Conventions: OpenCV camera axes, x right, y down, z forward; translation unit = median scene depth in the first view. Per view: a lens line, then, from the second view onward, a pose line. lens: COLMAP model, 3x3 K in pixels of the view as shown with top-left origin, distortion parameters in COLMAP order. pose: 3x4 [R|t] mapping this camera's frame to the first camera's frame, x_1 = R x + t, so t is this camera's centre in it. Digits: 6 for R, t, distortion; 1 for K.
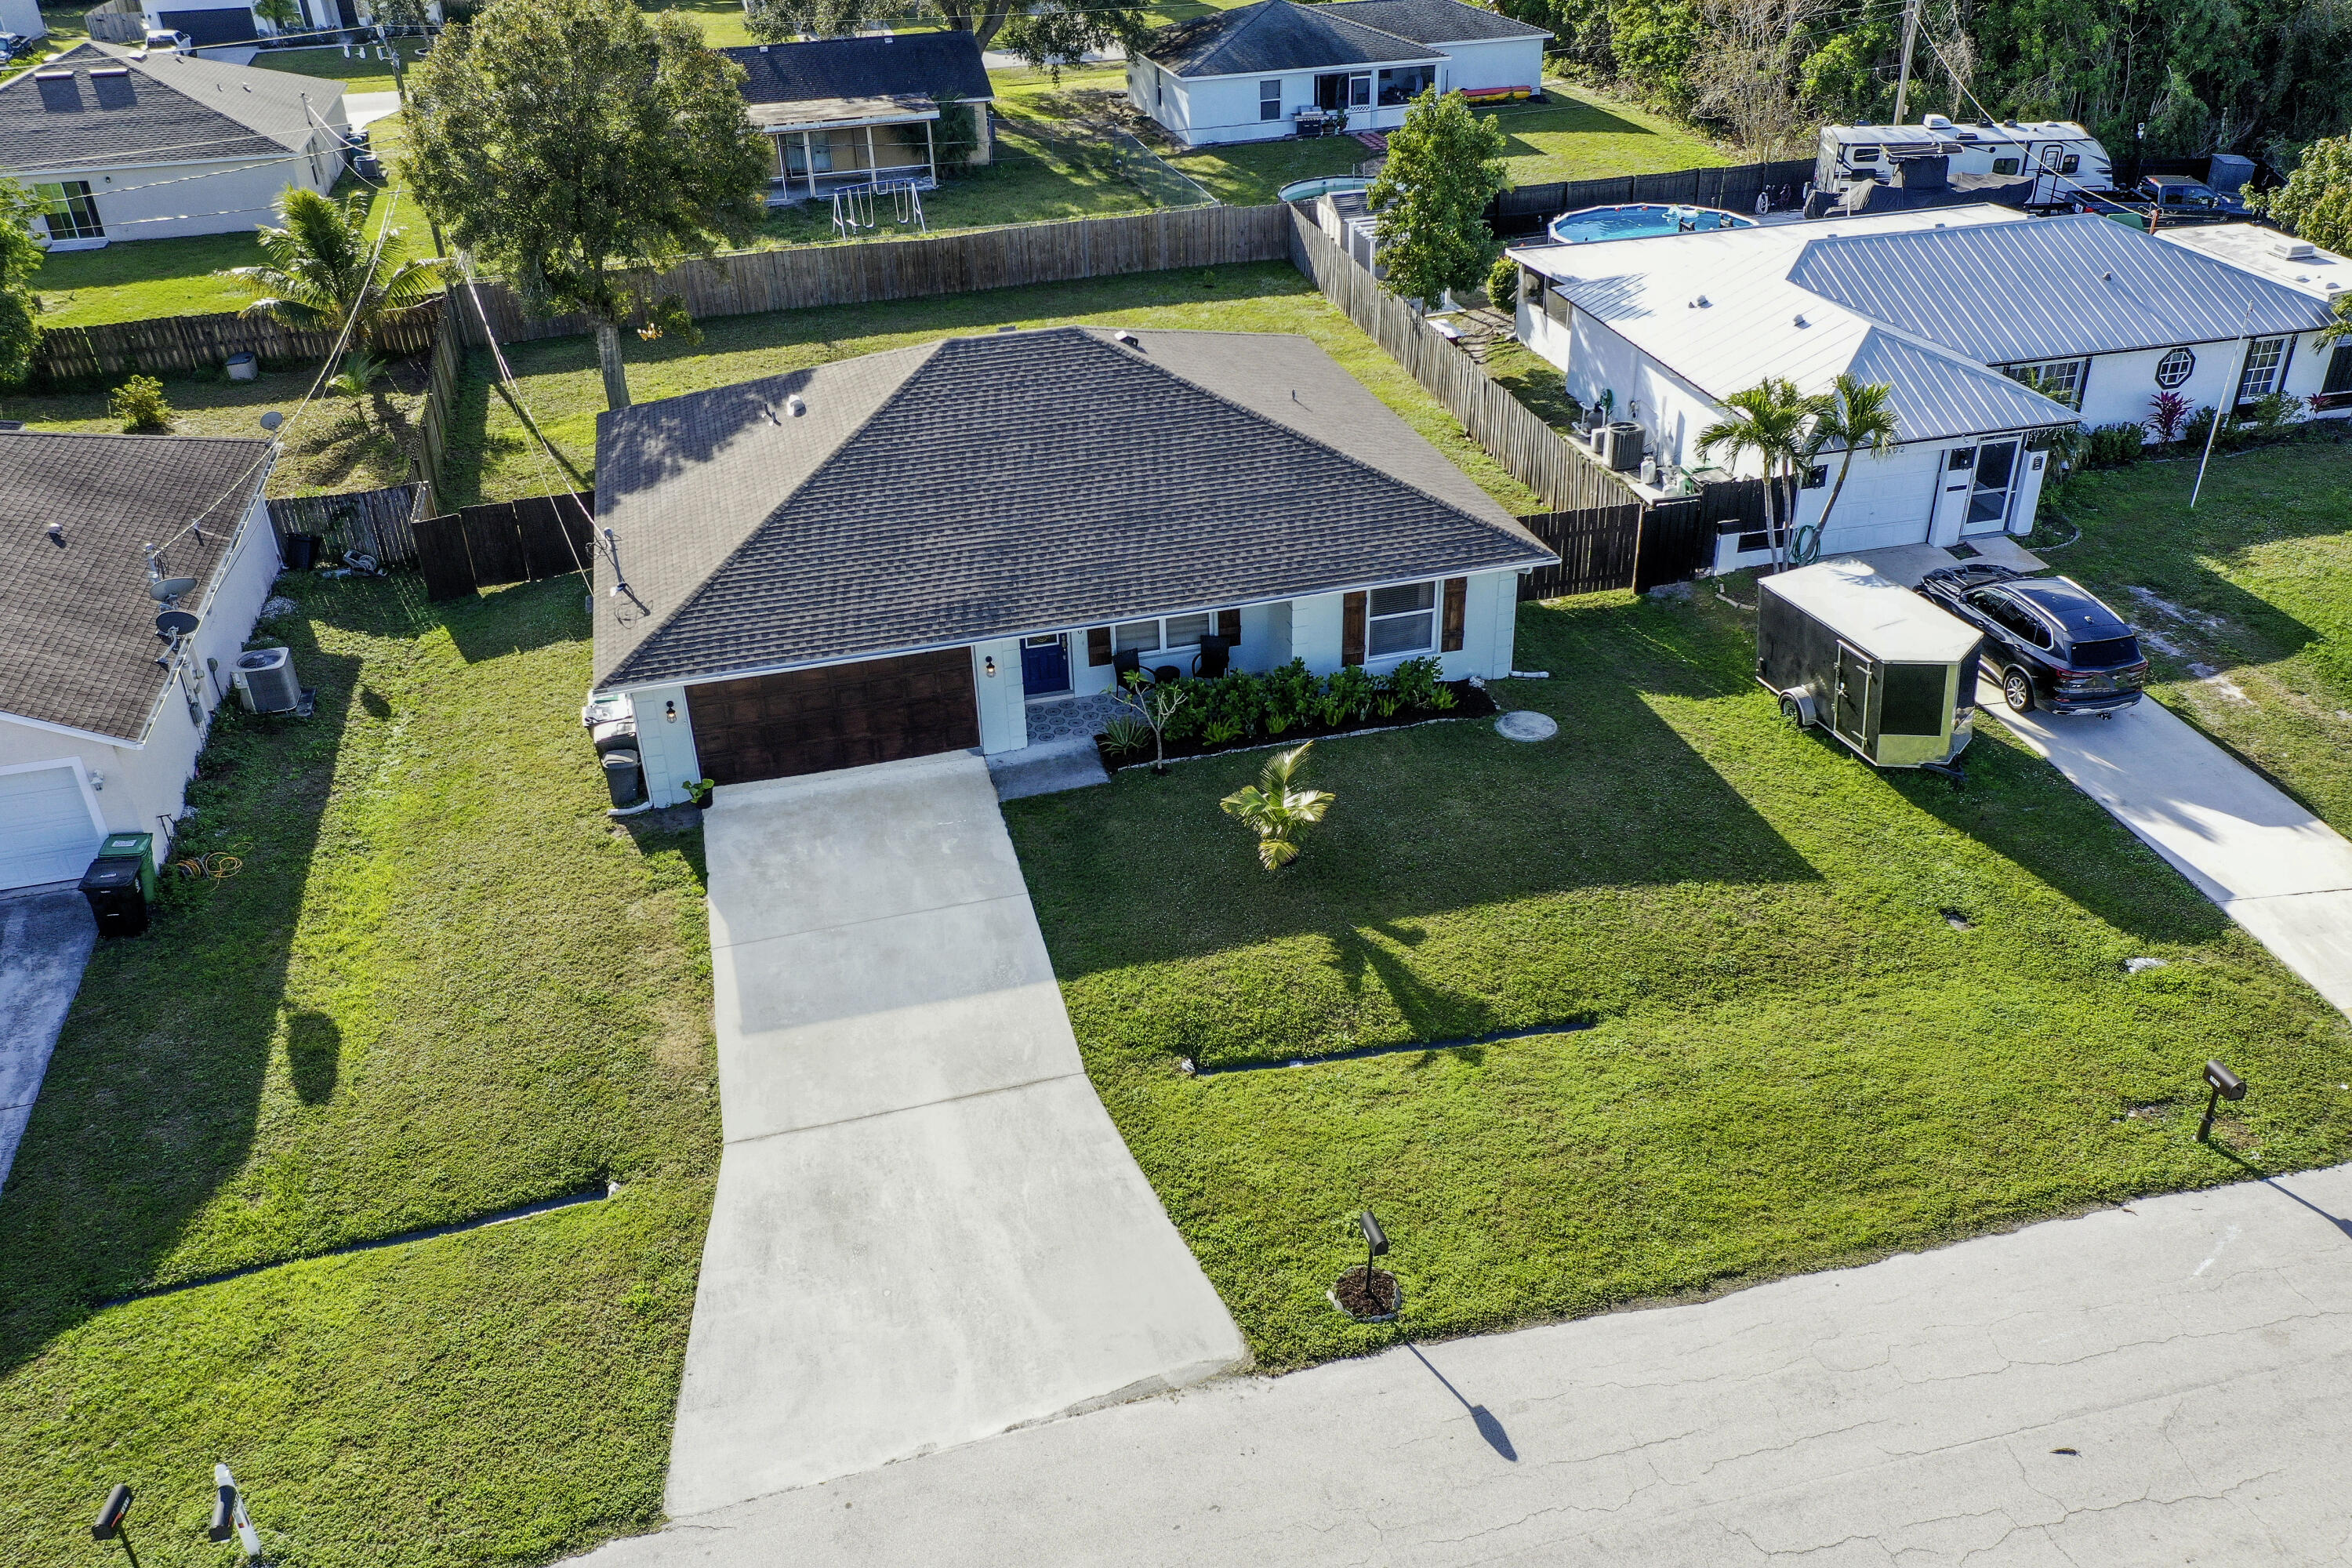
lens RADIAL K [[1855.7, 0, 1176.0], [0, 1855.7, 784.0], [0, 0, 1]] dist [0.014954, 0.007865]
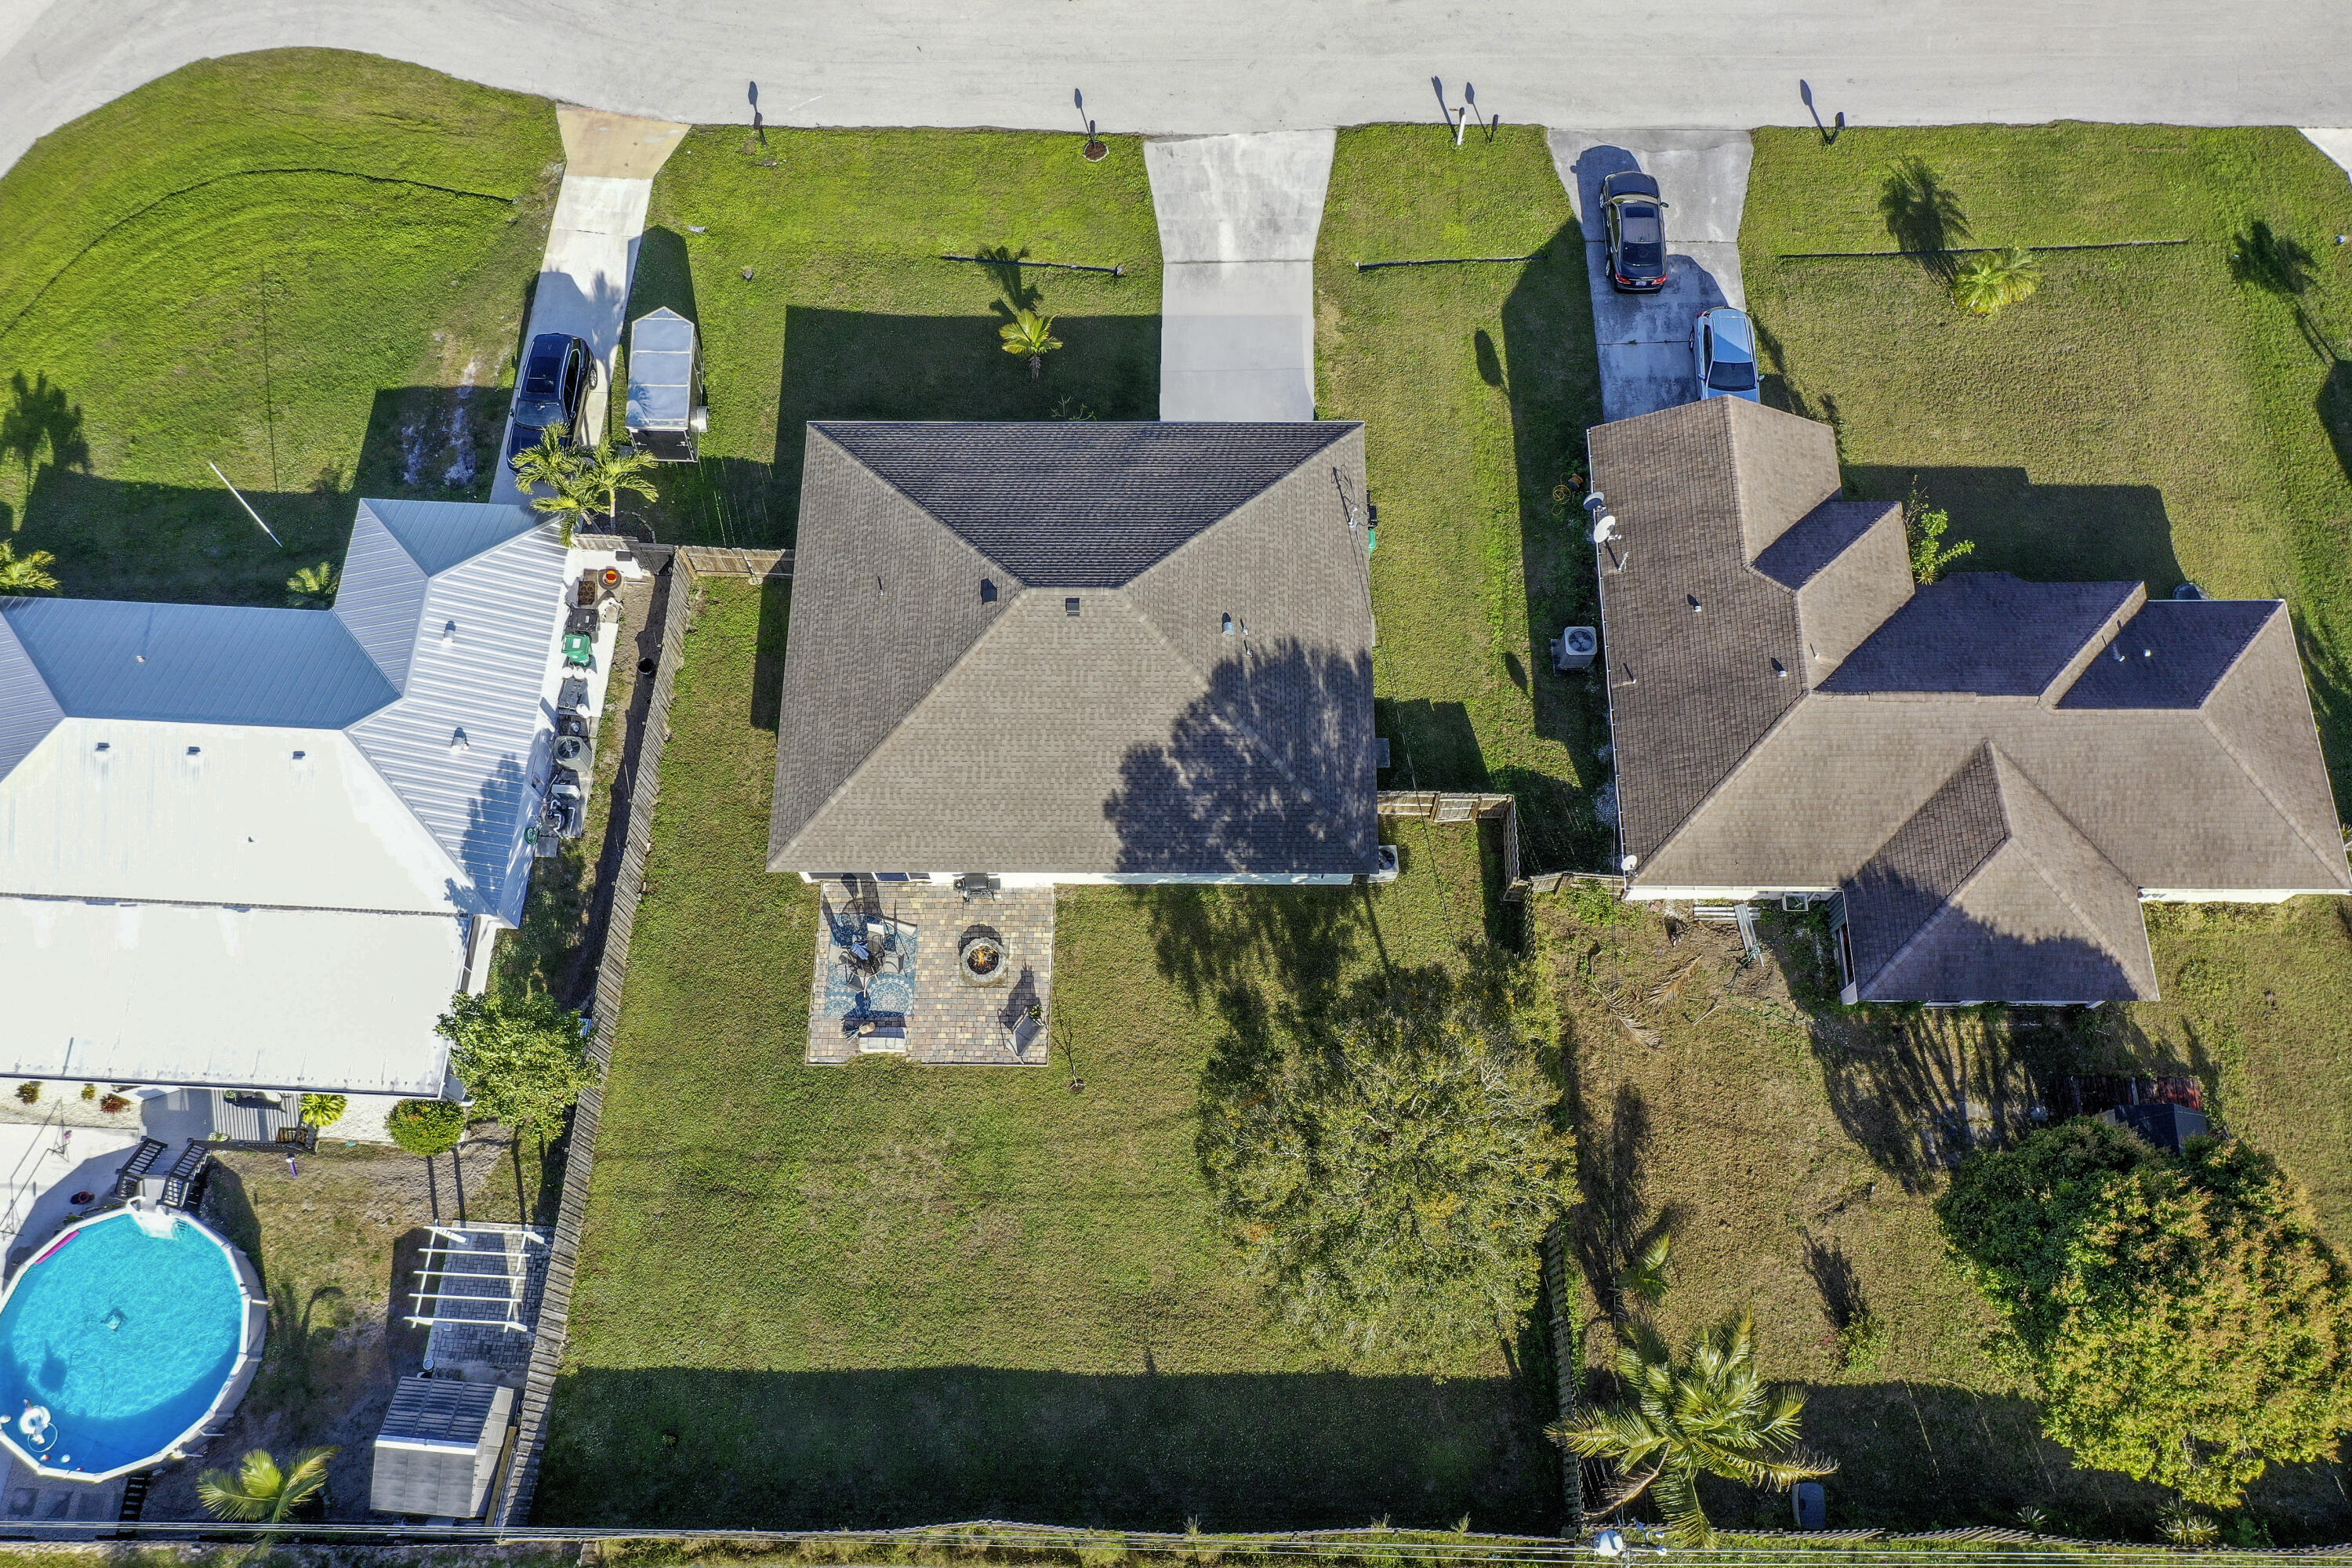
lens RADIAL K [[1855.7, 0, 1176.0], [0, 1855.7, 784.0], [0, 0, 1]] dist [0.014954, 0.007865]
pose [[-0.963905, -0.229751, 0.134543, -0.459187], [0.166238, -0.124614, 0.978180, -1.925556], [-0.207972, 0.965239, 0.158309, 1.077129]]
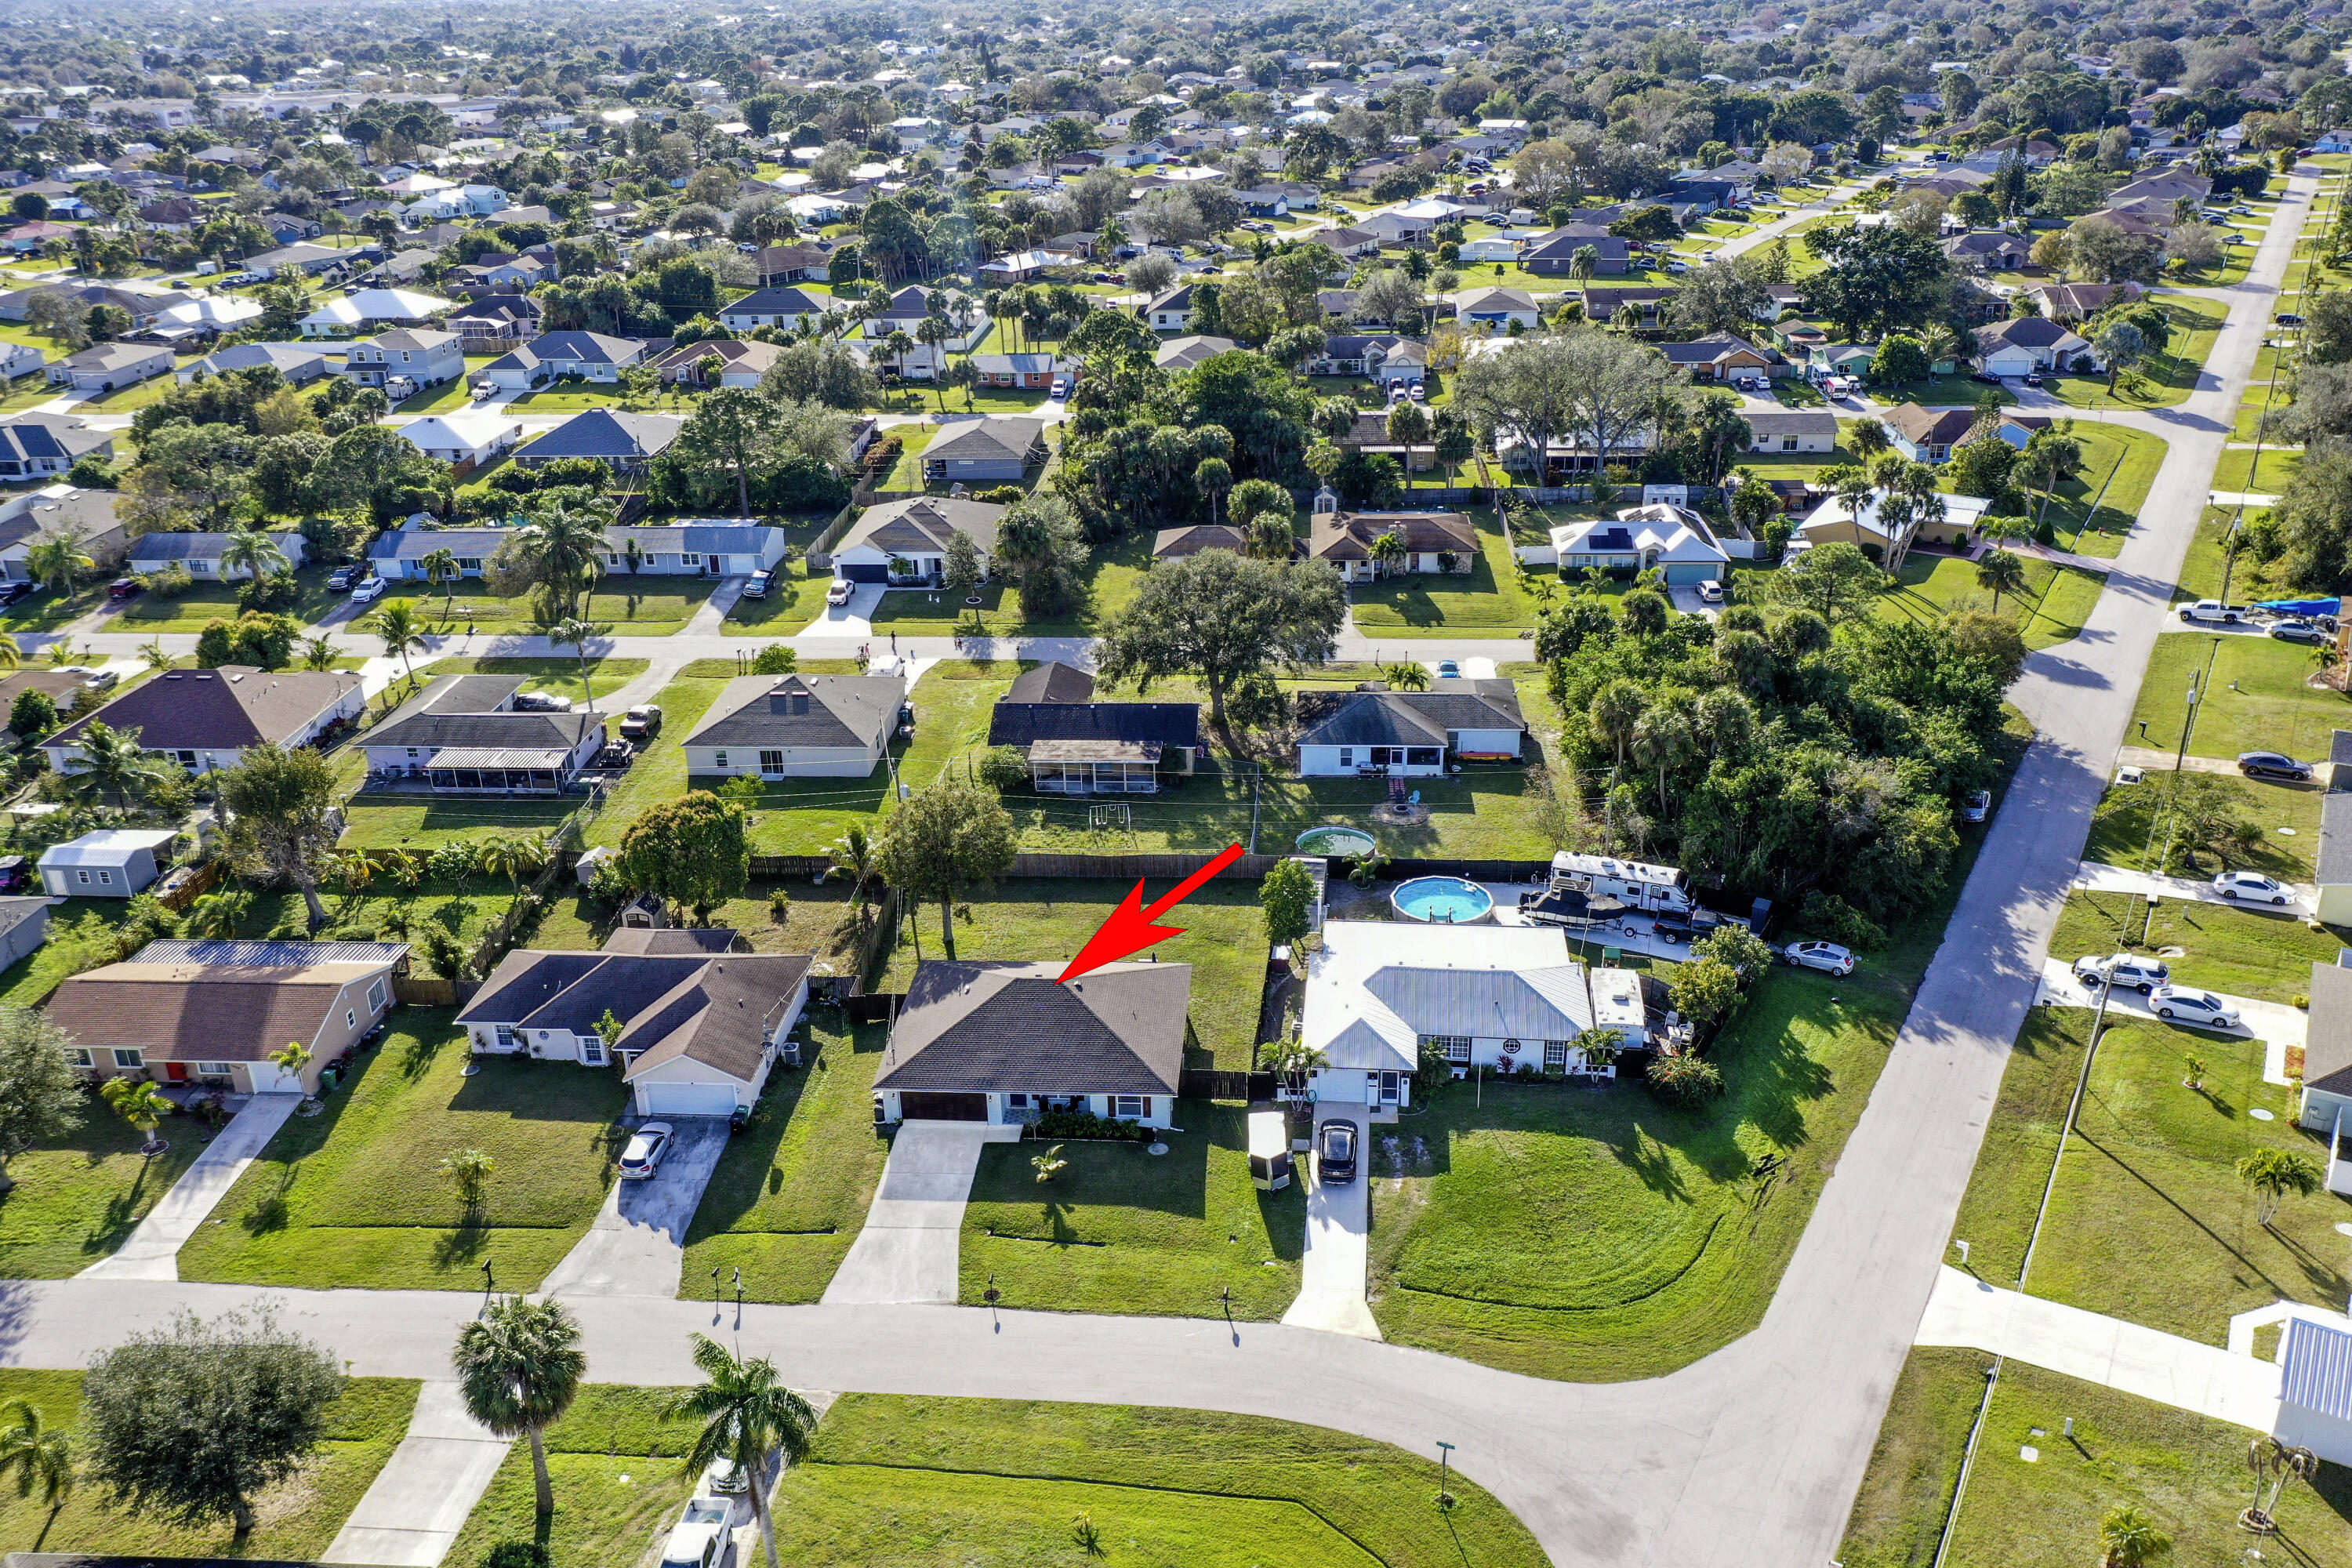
lens RADIAL K [[1855.7, 0, 1176.0], [0, 1855.7, 784.0], [0, 0, 1]] dist [0.014954, 0.007865]
pose [[0.947209, 0.141189, -0.287856, 1.097419], [-0.169858, 0.982452, -0.077050, -0.423668], [0.271926, 0.121877, 0.954569, -2.124675]]
